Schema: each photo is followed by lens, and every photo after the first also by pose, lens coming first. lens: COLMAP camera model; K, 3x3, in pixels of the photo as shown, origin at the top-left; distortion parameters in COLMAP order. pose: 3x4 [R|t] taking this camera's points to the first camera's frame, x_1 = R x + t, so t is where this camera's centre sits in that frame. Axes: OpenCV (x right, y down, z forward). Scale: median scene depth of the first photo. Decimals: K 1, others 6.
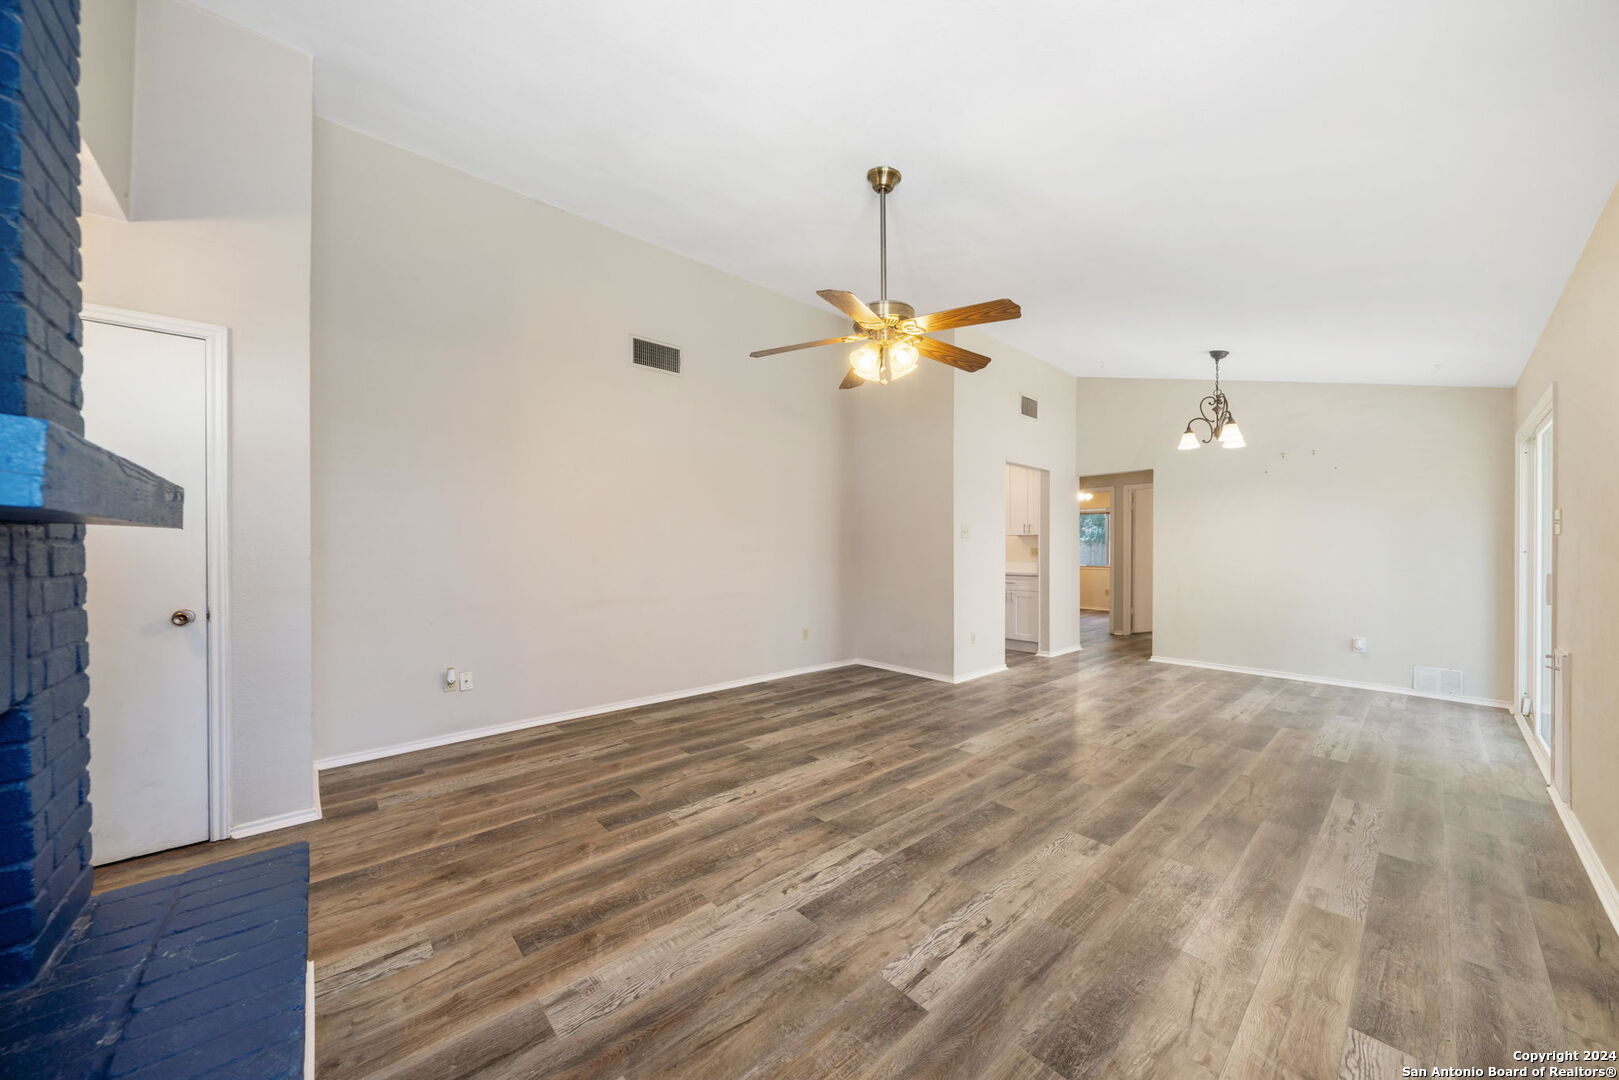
lens RADIAL K [[558.2, 0, 808.5], [0, 558.2, 551.8], [0, 0, 1]] dist [-0.007186, 0.000160]
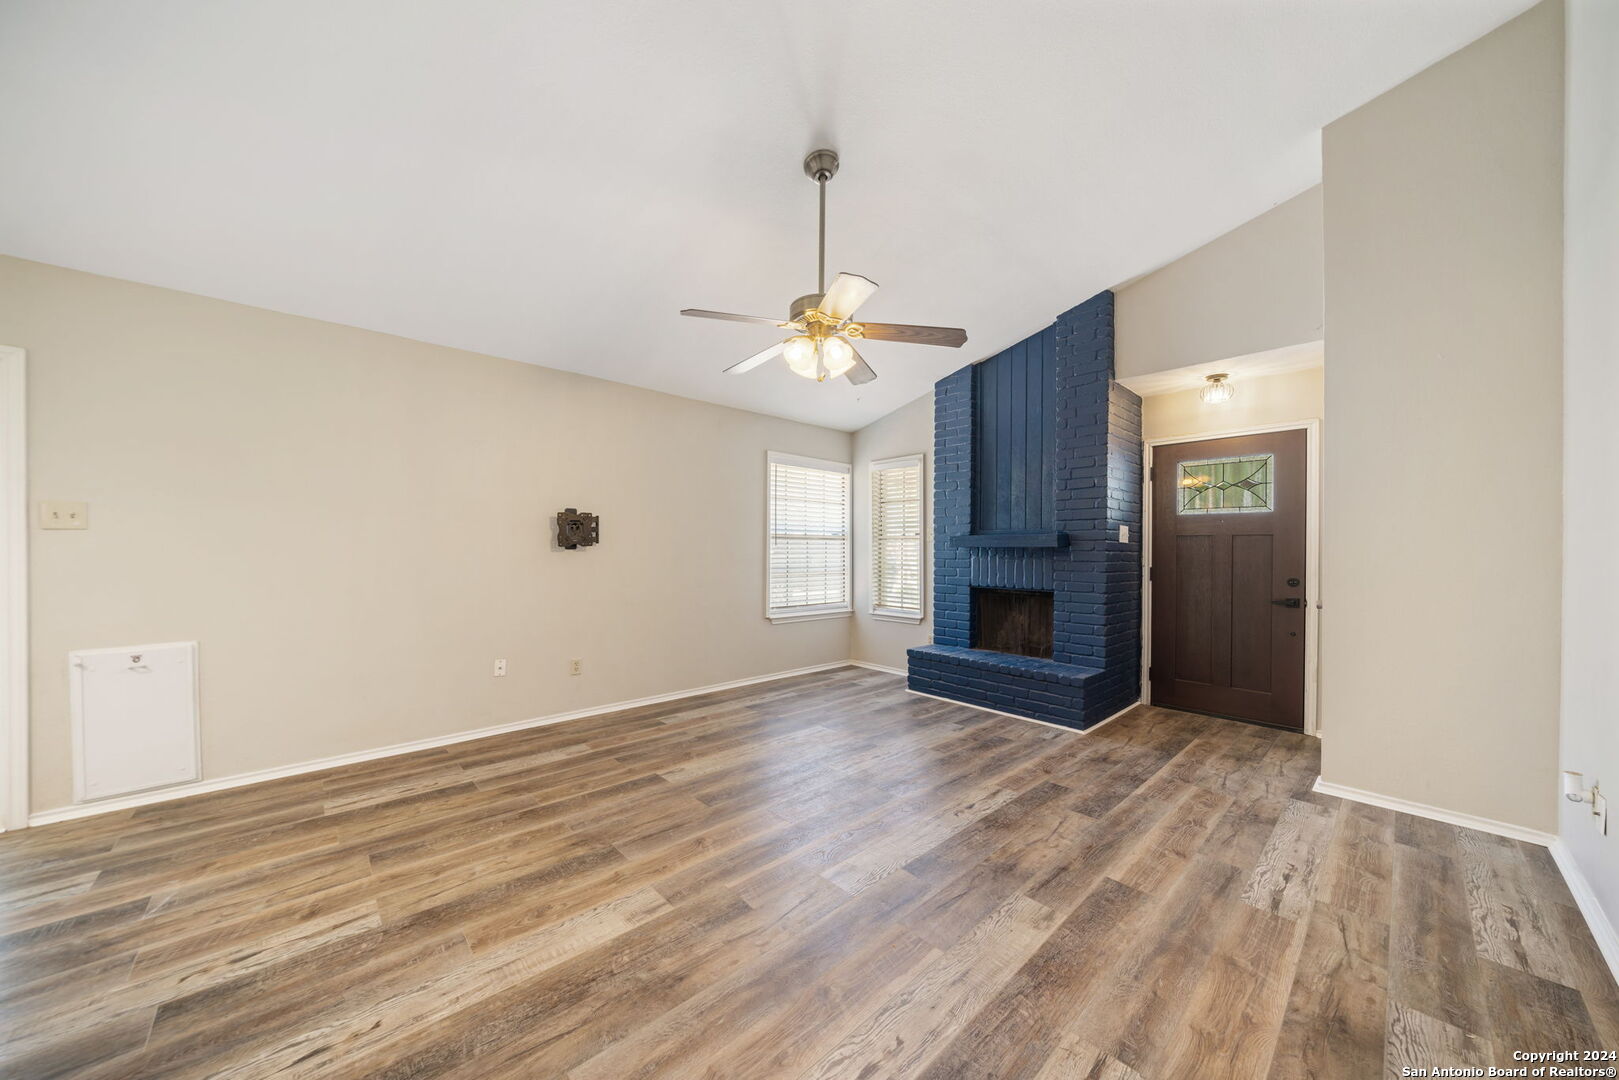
lens RADIAL K [[558.2, 0, 803.2], [0, 558.2, 550.3], [0, 0, 1]] dist [-0.007186, 0.000160]
pose [[-0.999954, -0.008508, -0.004407, 0.167966], [-0.008532, 0.999948, 0.005558, -0.012565], [0.004360, 0.005595, -0.999975, 1.950095]]
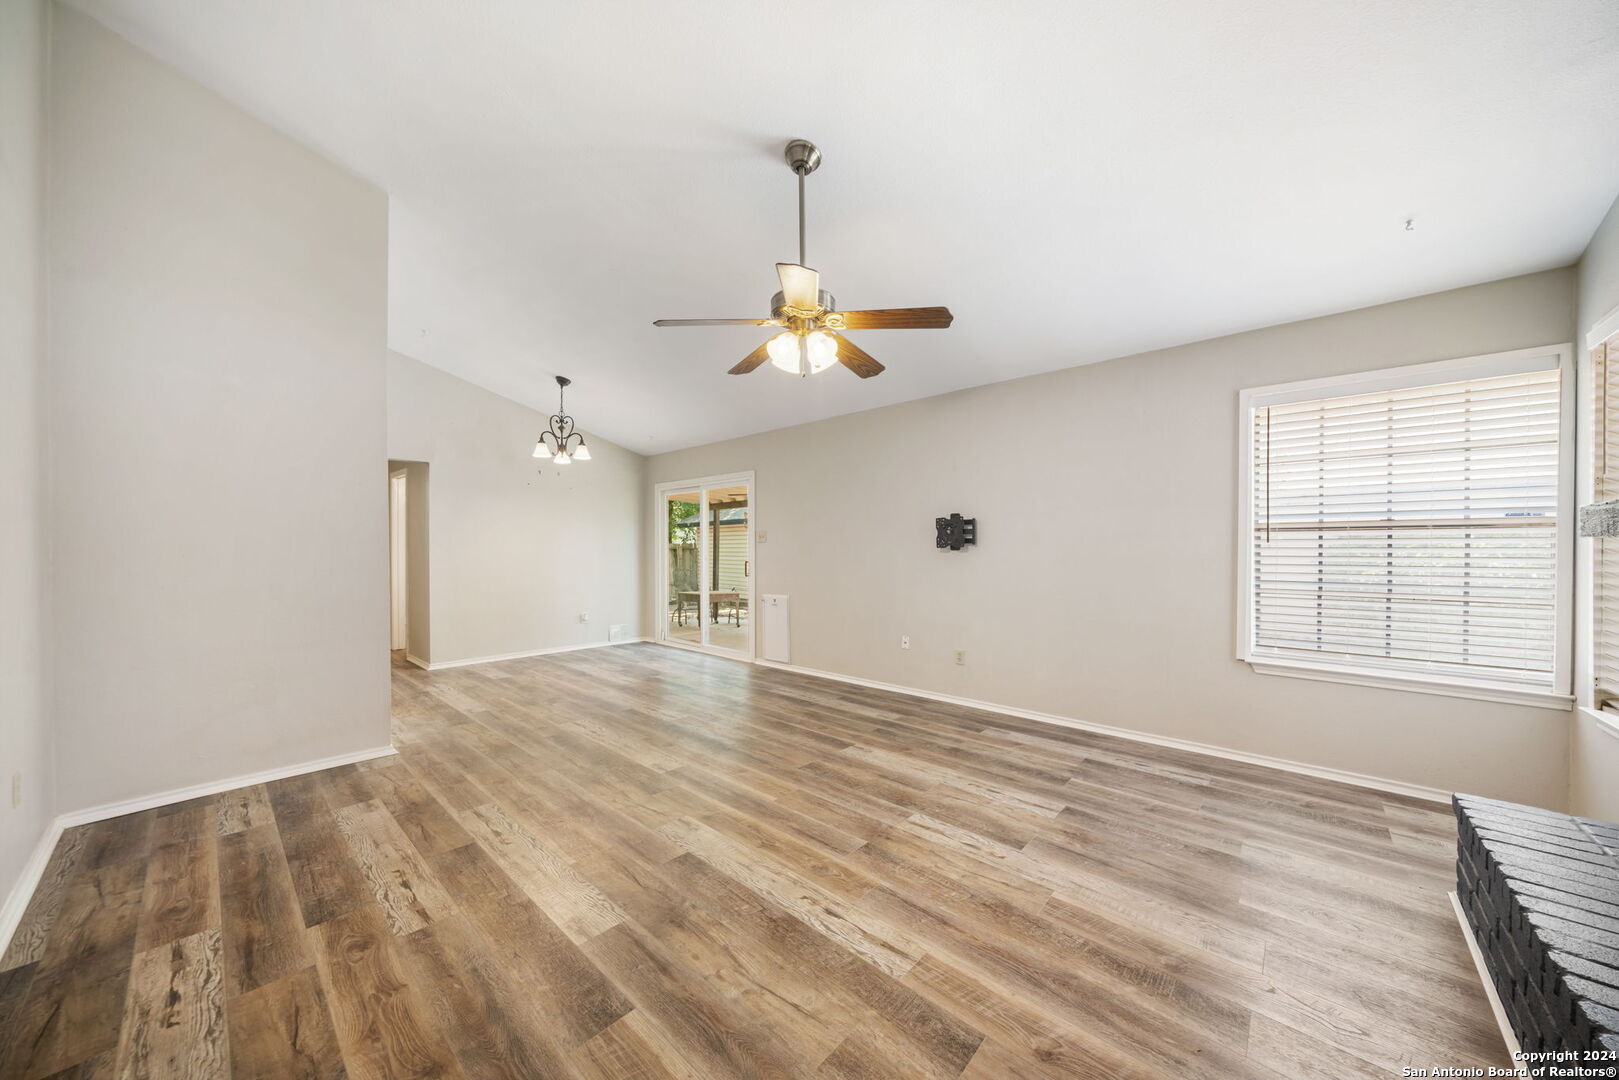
lens RADIAL K [[550.2, 0, 797.5], [0, 550.2, 553.1], [0, 0, 1]] dist [-0.005169, 0.000007]
pose [[-0.092661, -0.008323, 0.995663, -0.791008], [0.003012, 0.999958, 0.008639, -0.008963], [-0.995693, 0.003800, -0.092632, 1.086270]]
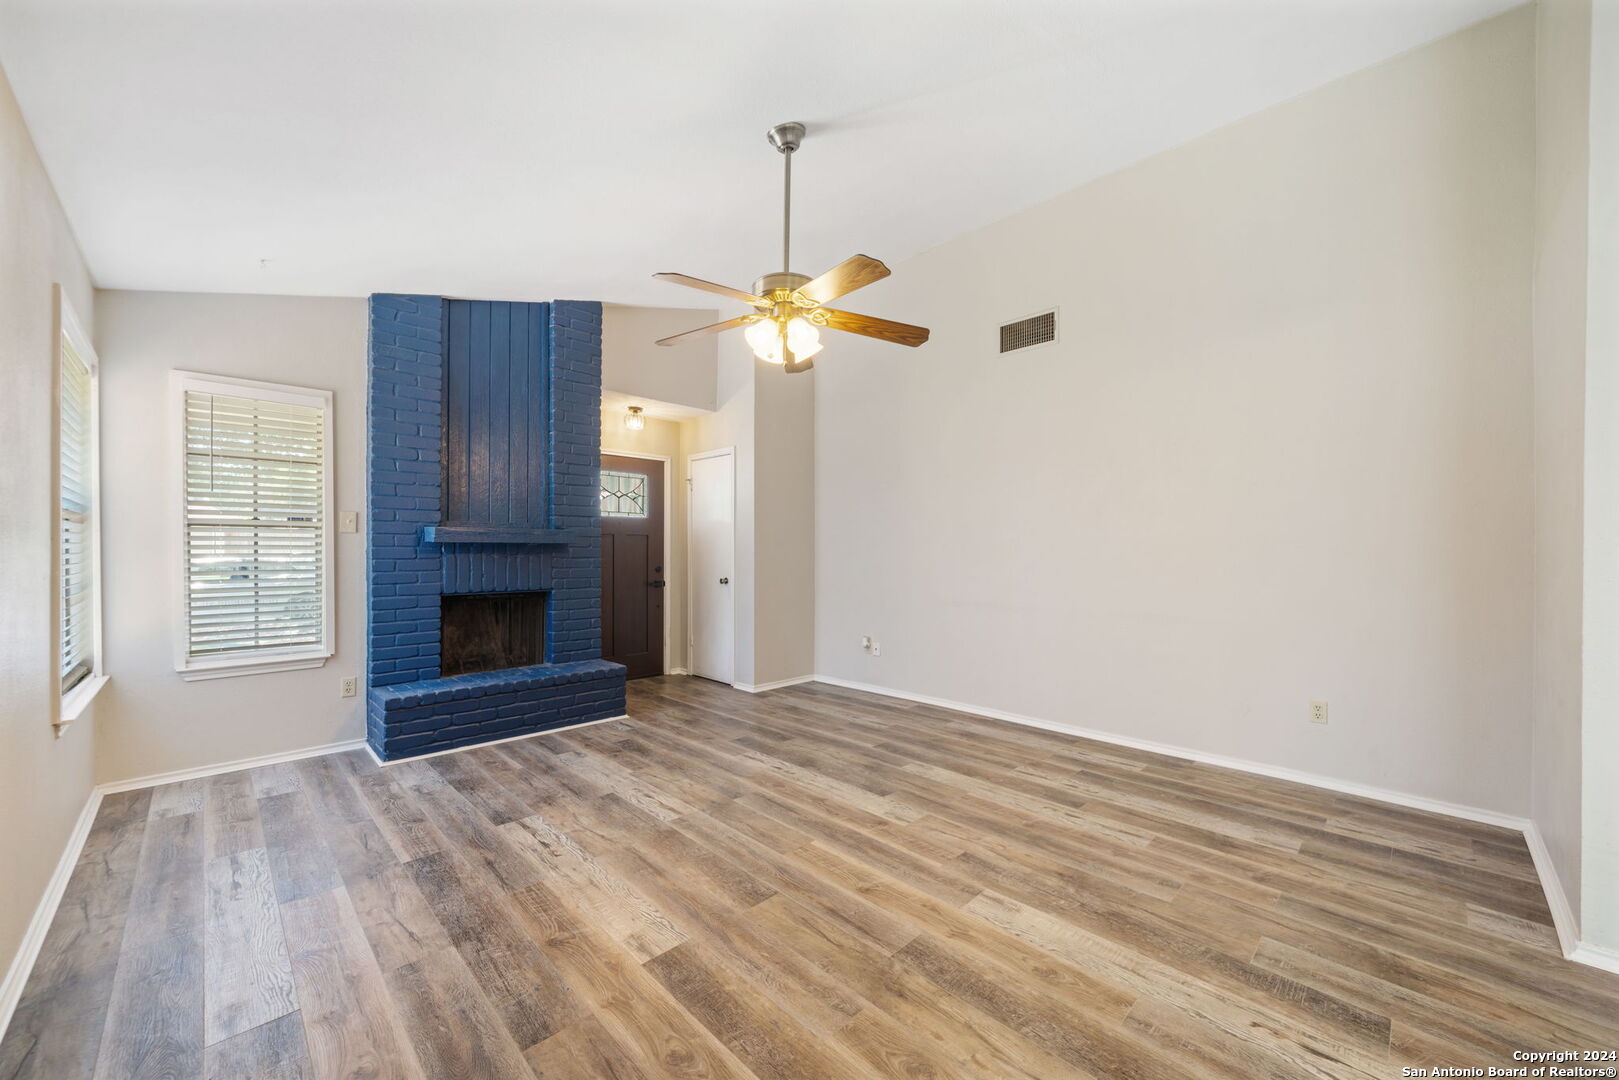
lens RADIAL K [[618.5, 0, 802.6], [0, 618.5, 549.3], [0, 0, 1]] dist [-0.002552, 0.000320]
pose [[0.044174, -0.002818, -0.999020, 1.126209], [-0.008217, 0.999961, -0.003184, -0.003077], [0.998990, 0.008350, 0.044149, 0.975246]]
